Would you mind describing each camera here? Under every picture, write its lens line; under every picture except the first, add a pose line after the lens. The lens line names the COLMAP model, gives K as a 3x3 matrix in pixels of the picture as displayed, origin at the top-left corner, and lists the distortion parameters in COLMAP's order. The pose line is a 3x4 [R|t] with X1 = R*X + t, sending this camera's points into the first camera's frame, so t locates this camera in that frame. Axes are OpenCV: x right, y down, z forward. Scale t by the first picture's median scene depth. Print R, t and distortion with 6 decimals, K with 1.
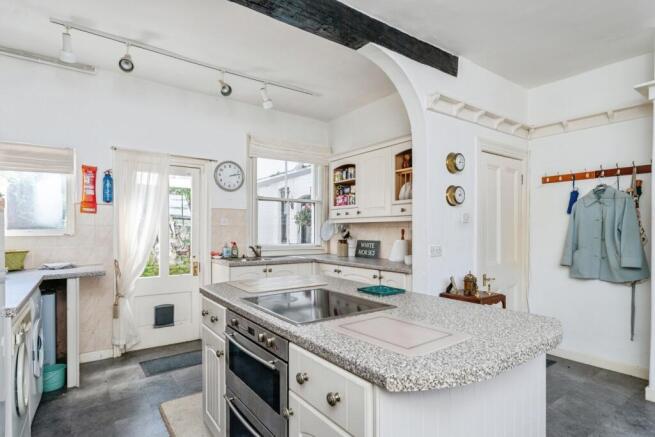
lens RADIAL K [[343.3, 0, 321.4], [0, 343.3, 231.2], [0, 0, 1]] dist [0.000639, -0.000281]
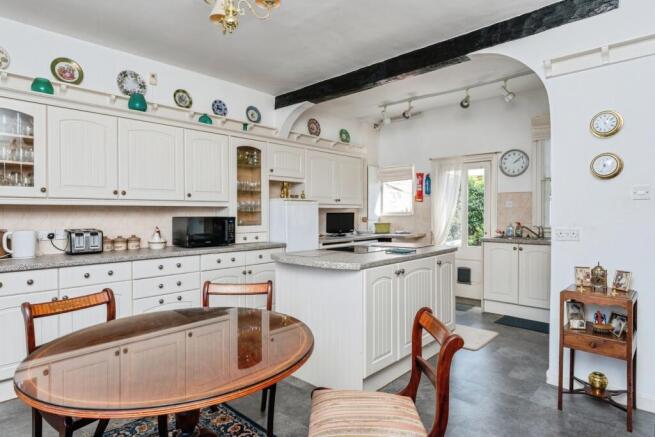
lens RADIAL K [[372.8, 0, 327.4], [0, 372.8, 217.5], [0, 0, 1]] dist [-0.000534, -0.000165]
pose [[0.219420, 0.011615, -0.975561, 0.905037], [0.004966, 0.999903, 0.013022, -0.002525], [0.975618, -0.007702, 0.219341, 0.167261]]
